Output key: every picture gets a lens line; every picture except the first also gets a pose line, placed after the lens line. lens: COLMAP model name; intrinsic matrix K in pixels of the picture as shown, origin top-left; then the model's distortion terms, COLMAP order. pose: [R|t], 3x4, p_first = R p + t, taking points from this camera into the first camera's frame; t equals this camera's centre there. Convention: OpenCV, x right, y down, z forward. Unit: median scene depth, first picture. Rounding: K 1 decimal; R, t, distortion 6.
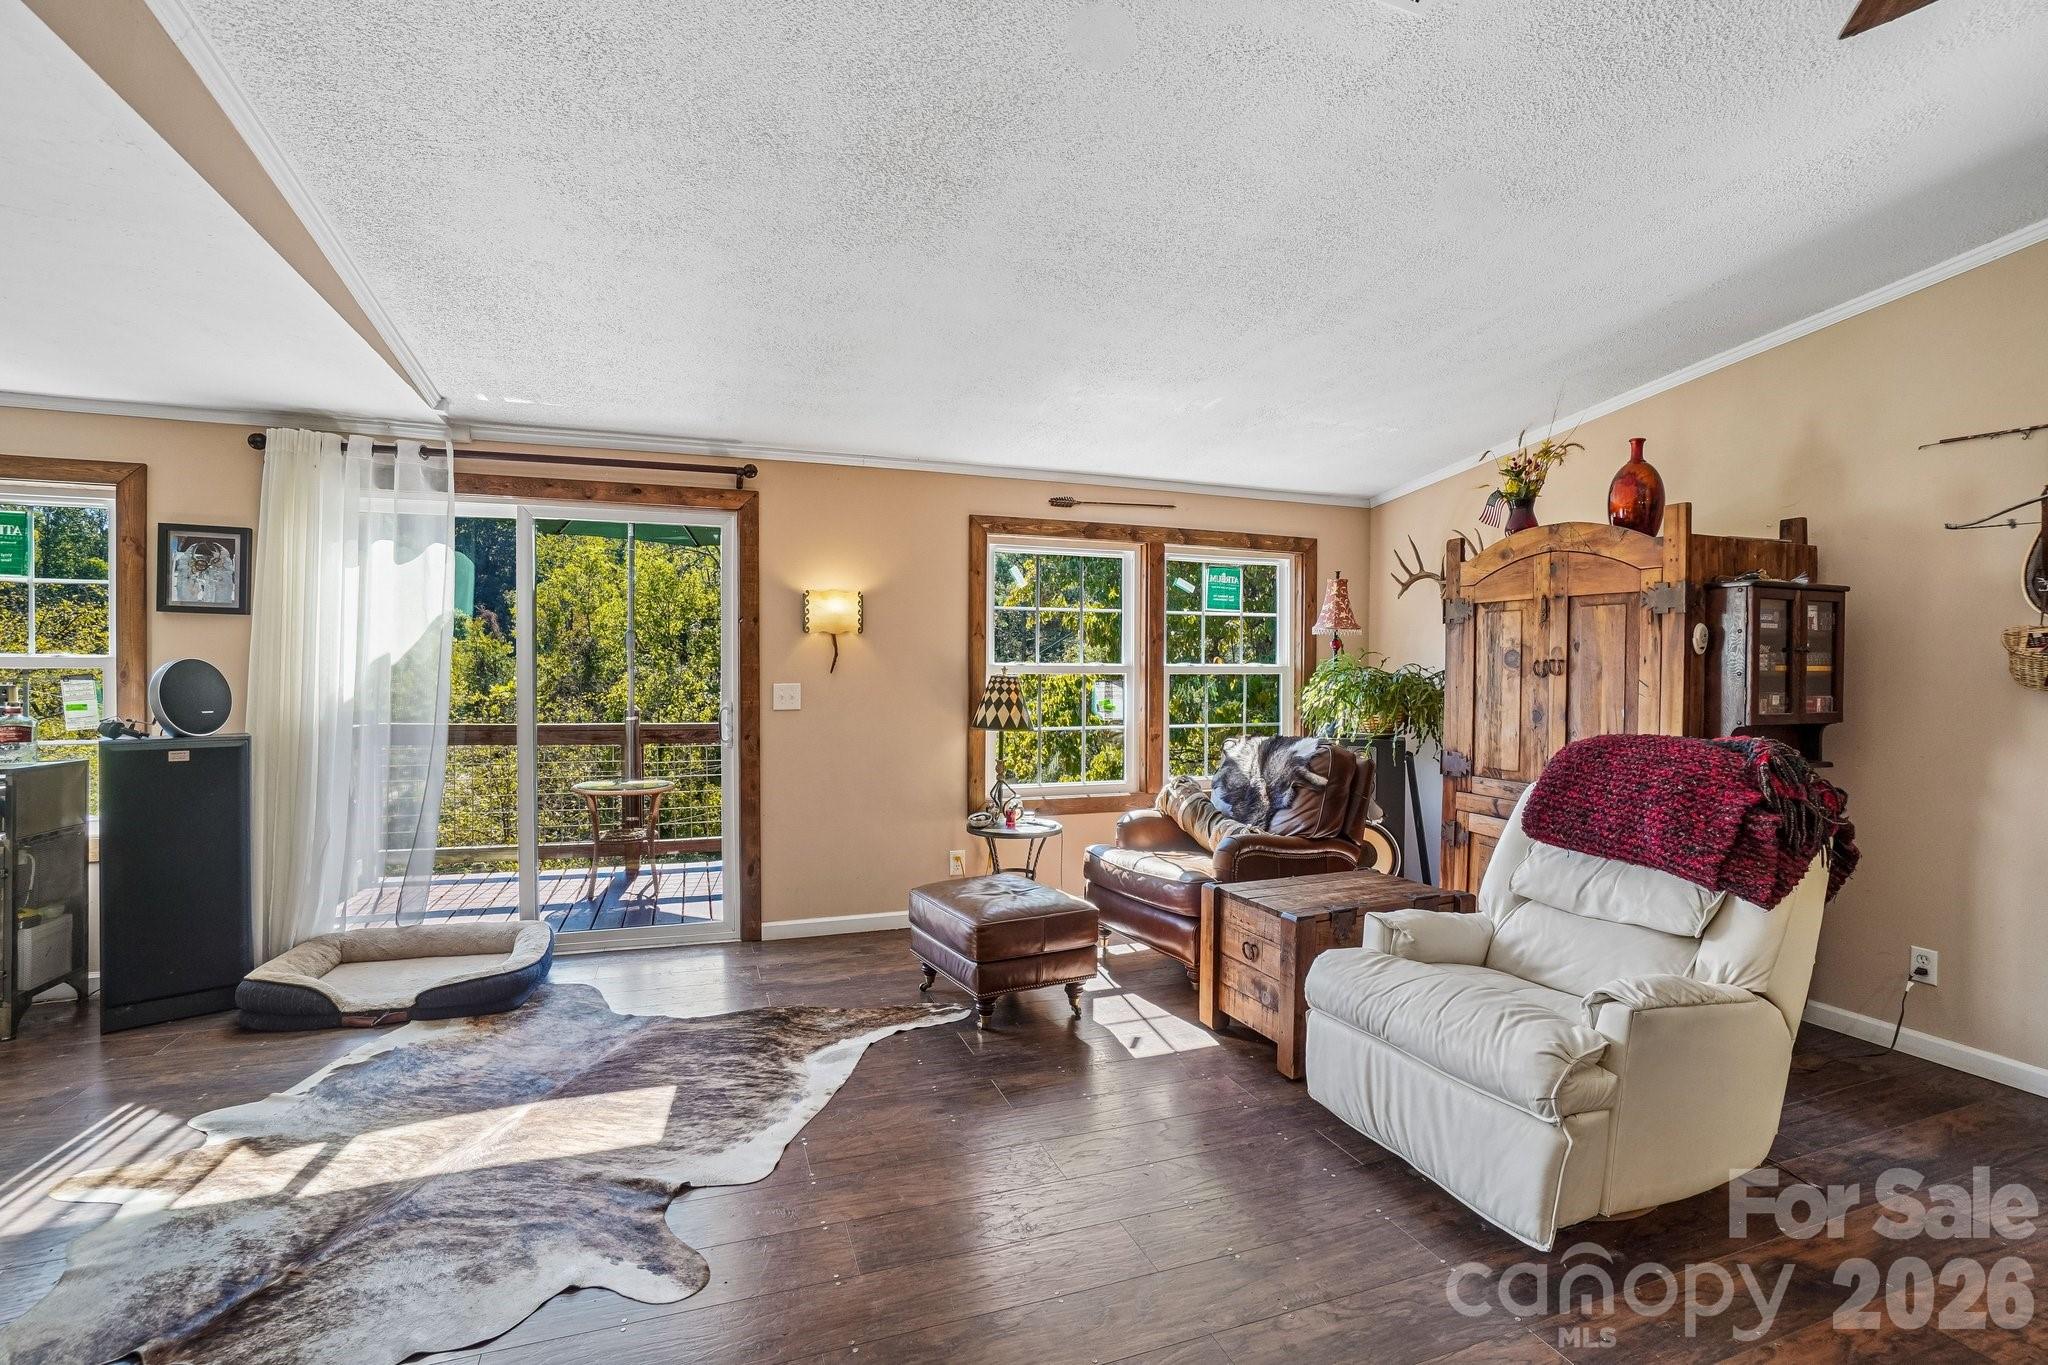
lens RADIAL K [[911.1, 0, 1015.4], [0, 911.1, 681.1], [0, 0, 1]] dist [-0.074209, 0.027772]
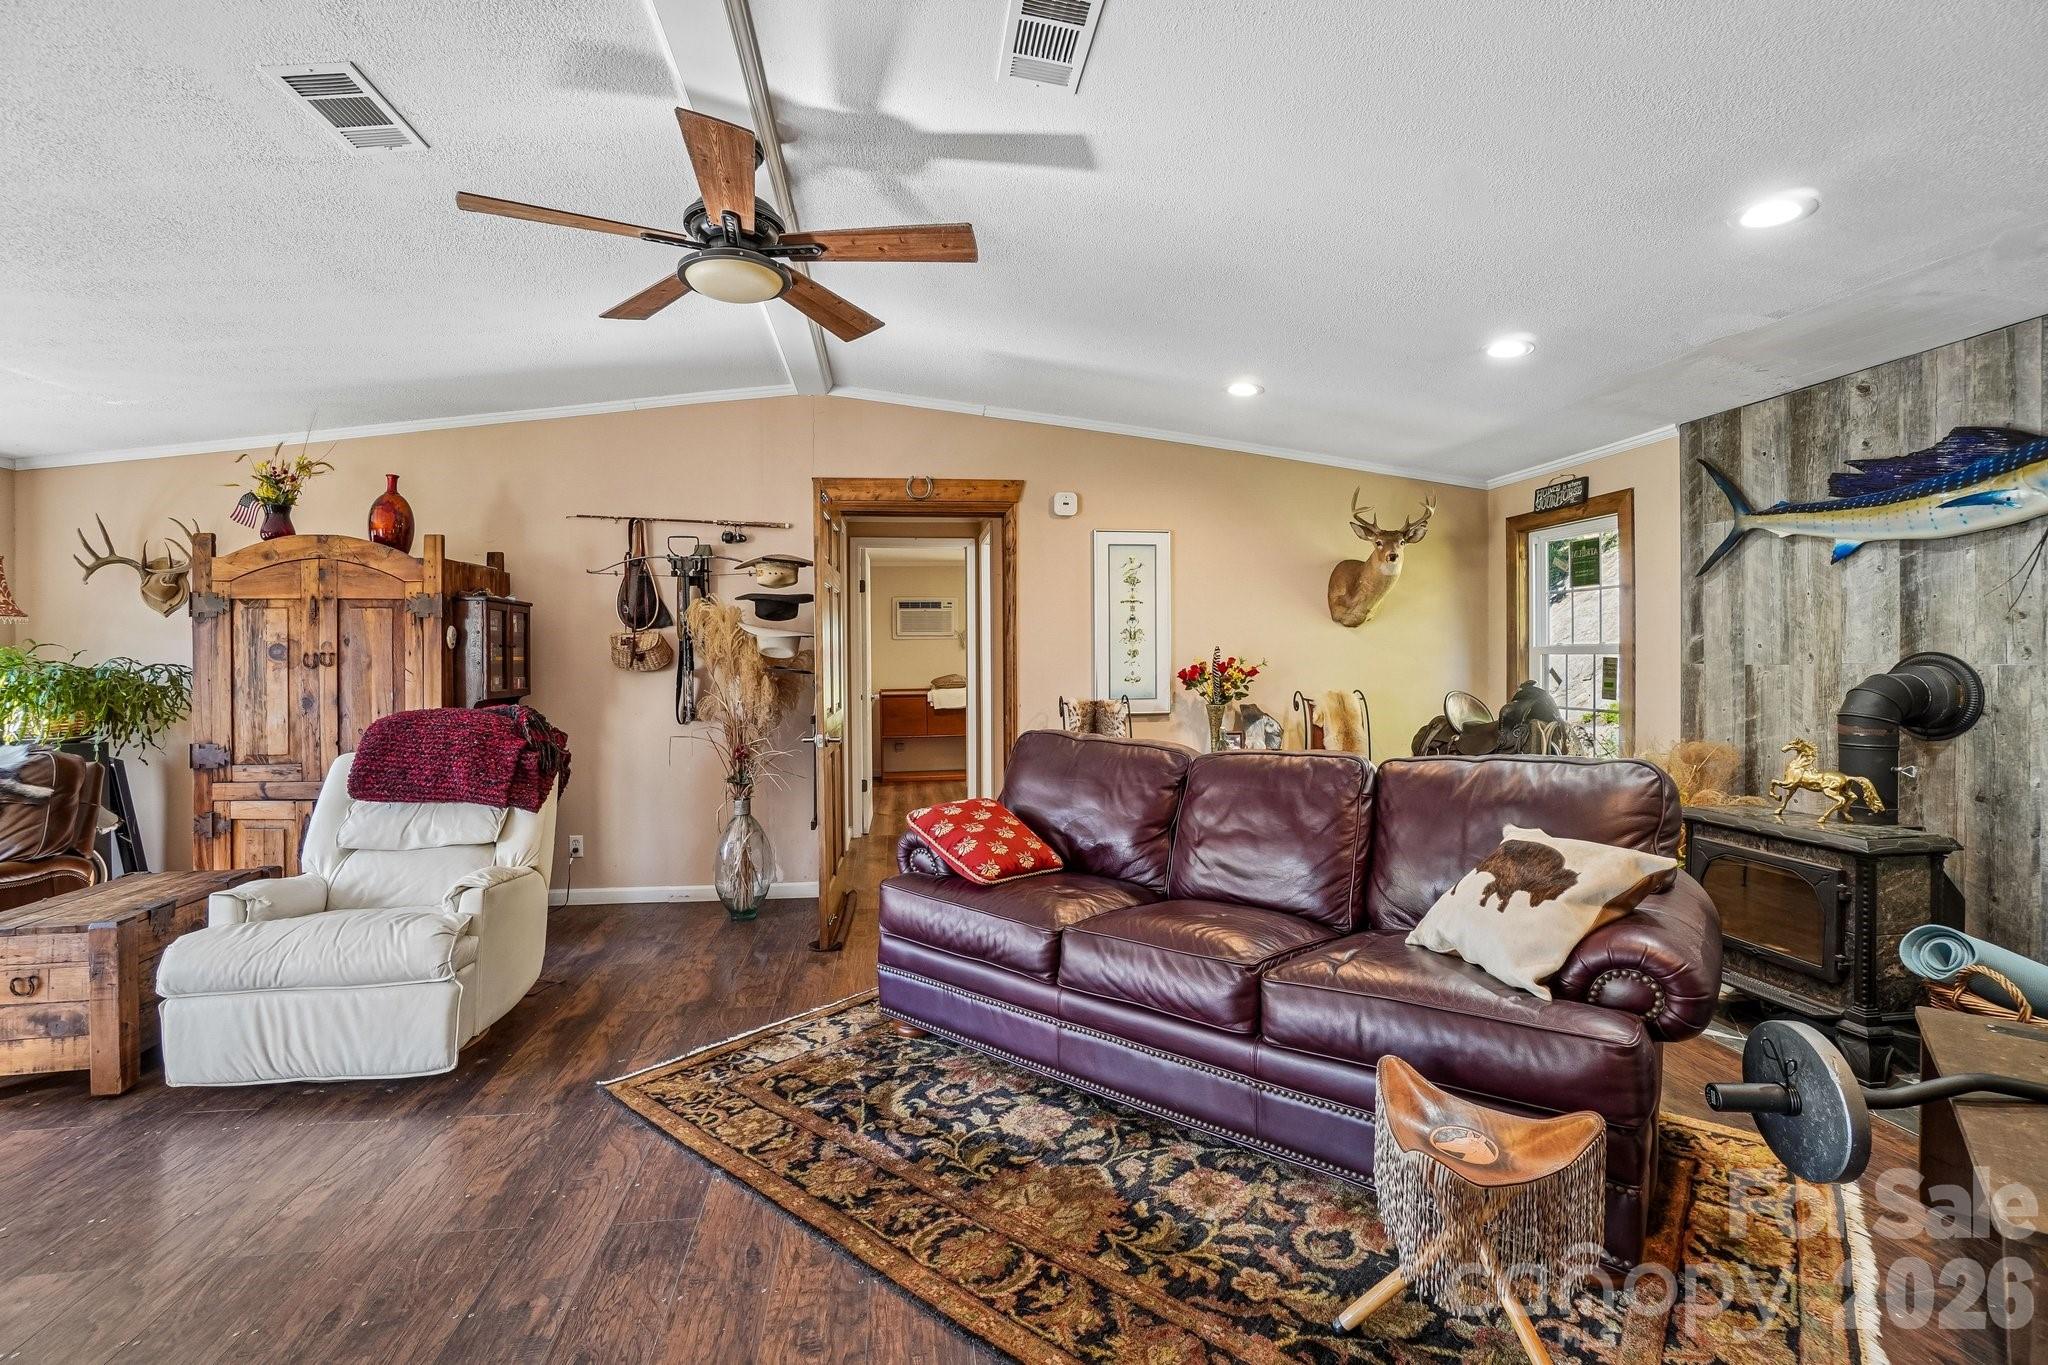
lens RADIAL K [[913.6, 0, 1018.8], [0, 913.6, 662.3], [0, 0, 1]] dist [-0.064824, 0.024291]
pose [[0.209254, -0.010845, 0.977801, -0.341701], [0.022074, 0.999736, 0.006364, 0.000711], [-0.977612, 0.020252, 0.209438, -0.121636]]
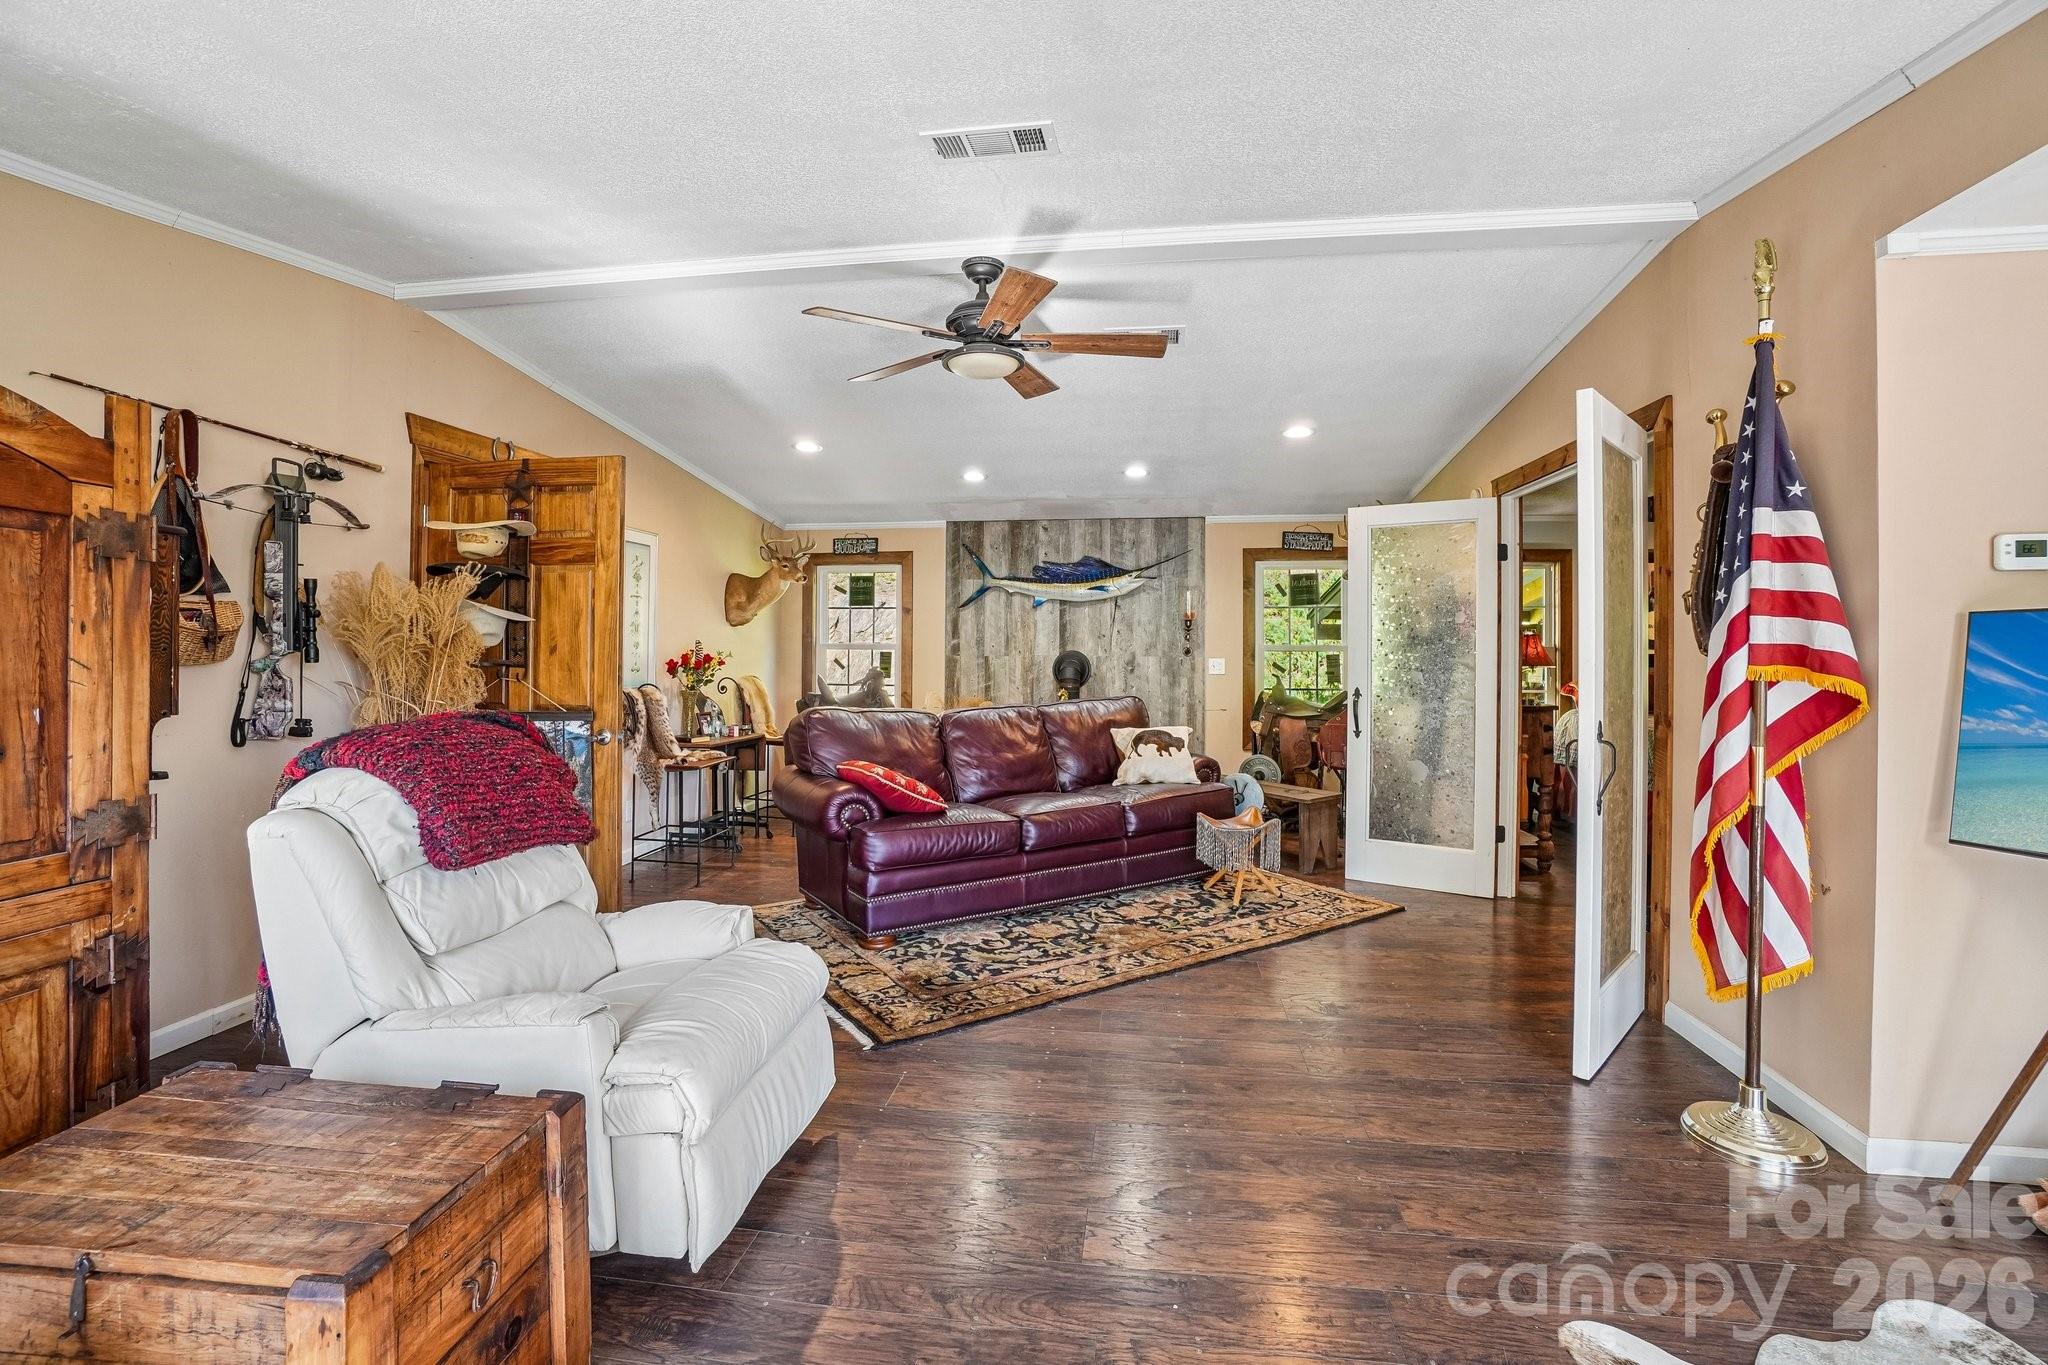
lens RADIAL K [[915.5, 0, 1016.3], [0, 915.5, 646.2], [0, 0, 1]] dist [-0.066160, 0.023771]
pose [[-0.881391, -0.006347, 0.472345, -0.160771], [-0.001670, 0.999945, 0.010320, -0.016601], [-0.472384, 0.008307, -0.881354, 1.171236]]
